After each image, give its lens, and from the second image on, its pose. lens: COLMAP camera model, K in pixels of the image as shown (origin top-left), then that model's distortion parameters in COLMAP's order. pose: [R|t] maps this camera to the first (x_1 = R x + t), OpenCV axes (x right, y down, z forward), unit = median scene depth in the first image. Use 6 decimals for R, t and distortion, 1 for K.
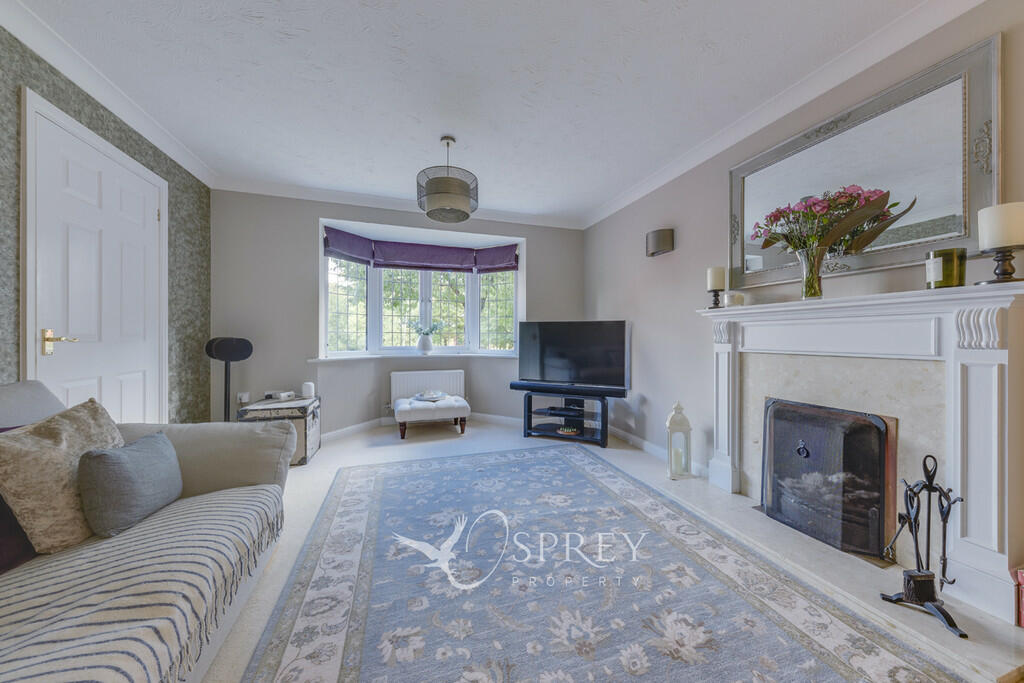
lens RADIAL K [[351.2, 0, 511.5], [0, 351.2, 343.5], [0, 0, 1]] dist [0.000001, 0.000009]
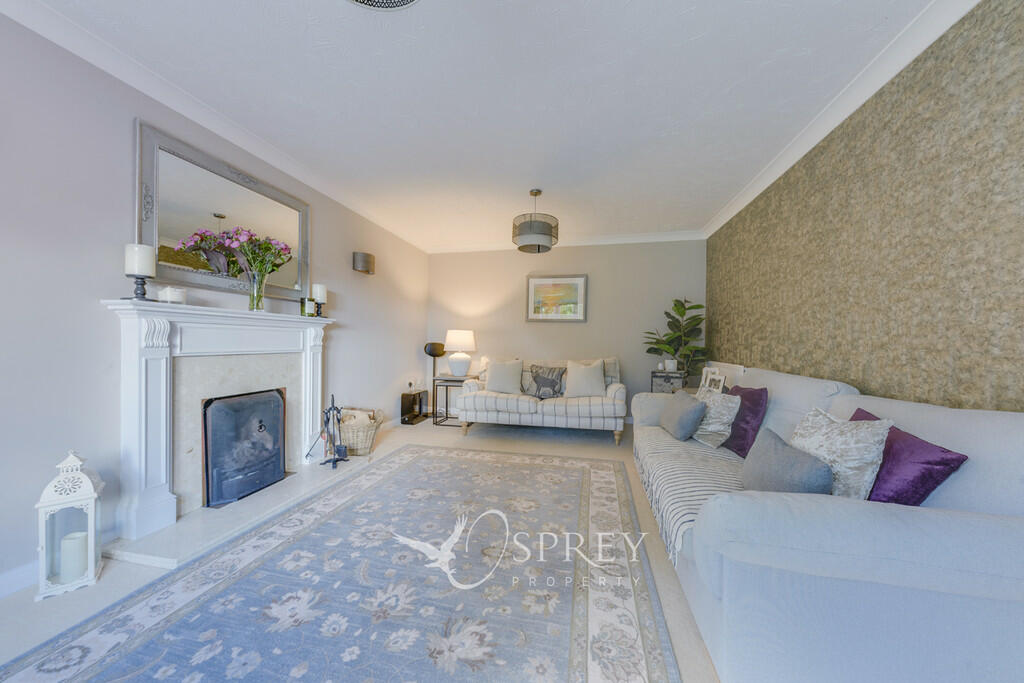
lens RADIAL K [[351.2, 0, 511.7], [0, 351.2, 337.2], [0, 0, 1]] dist [0.000001, 0.000009]
pose [[-0.864399, -0.005318, 0.502779, -0.536795], [-0.001515, 0.999967, 0.007972, -0.034341], [-0.502805, 0.006129, -0.864378, 1.410134]]
